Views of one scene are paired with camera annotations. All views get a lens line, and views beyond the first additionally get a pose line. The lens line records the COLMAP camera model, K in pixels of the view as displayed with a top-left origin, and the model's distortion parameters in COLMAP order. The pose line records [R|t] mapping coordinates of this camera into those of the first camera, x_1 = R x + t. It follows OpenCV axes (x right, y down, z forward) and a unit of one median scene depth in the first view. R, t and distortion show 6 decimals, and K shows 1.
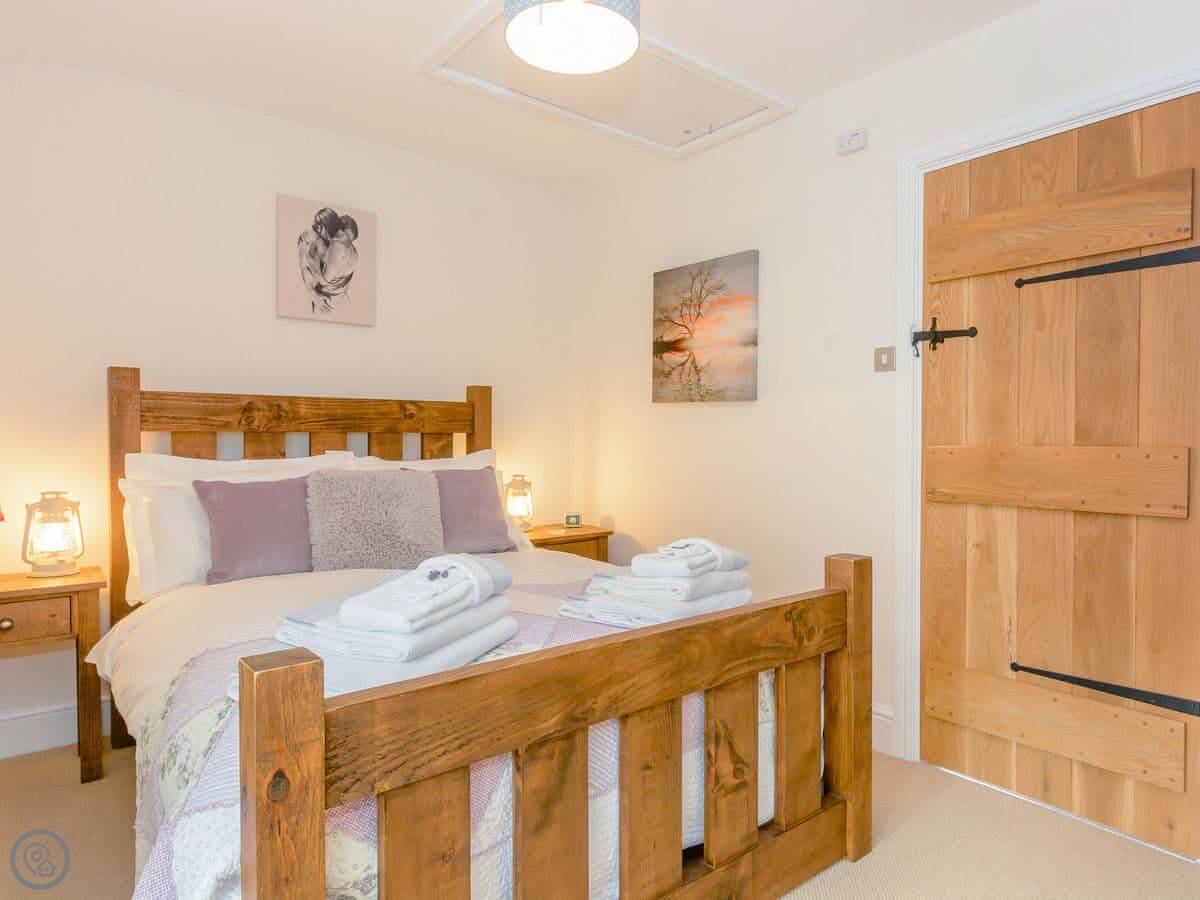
lens RADIAL K [[684.2, 0, 612.2], [0, 684.2, 450.4], [0, 0, 1]] dist [-0.003167, 0.001974]
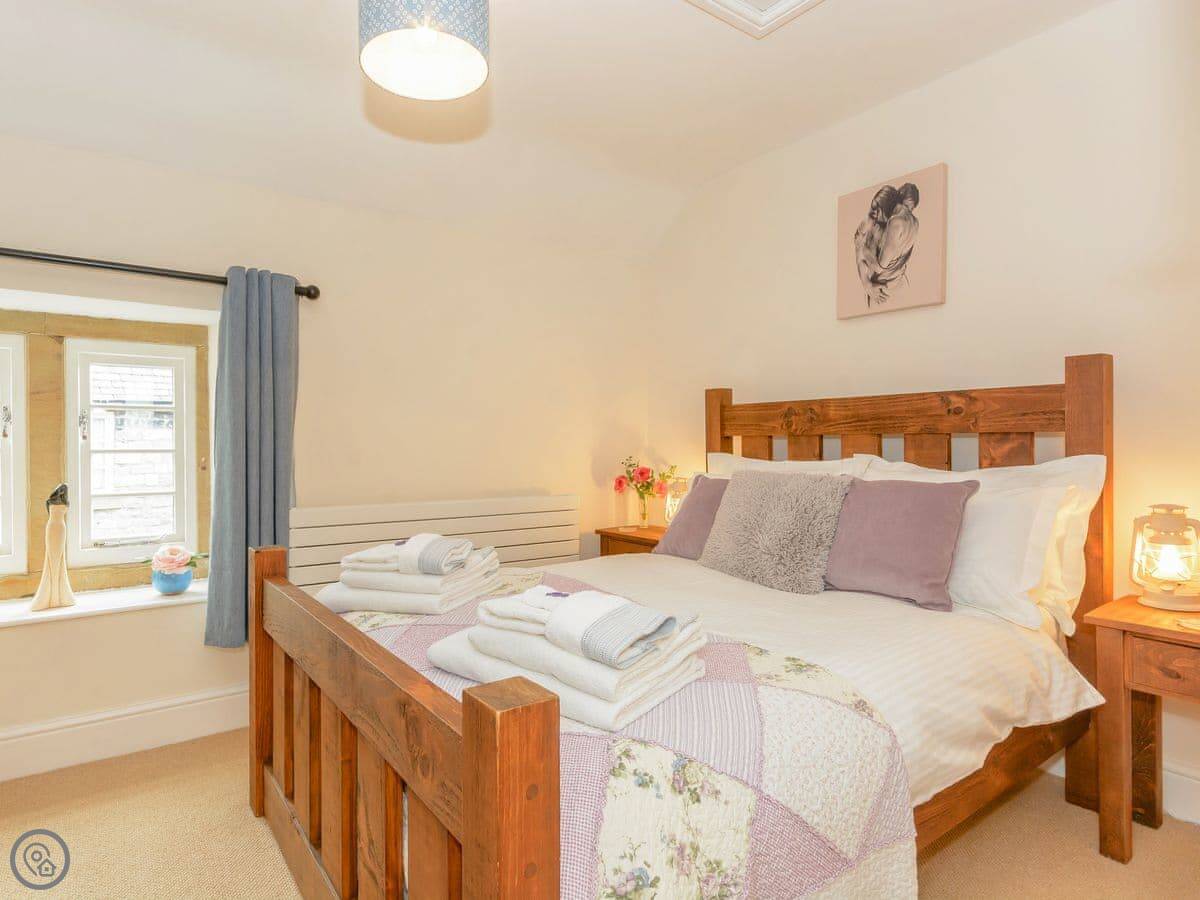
lens RADIAL K [[684.2, 0, 612.2], [0, 684.2, 450.4], [0, 0, 1]] dist [-0.003167, 0.001974]
pose [[-0.030551, 0.014541, -0.999427, 0.555349], [-0.010530, 0.999834, 0.014869, -0.015843], [0.999478, 0.010978, -0.030393, 0.735446]]
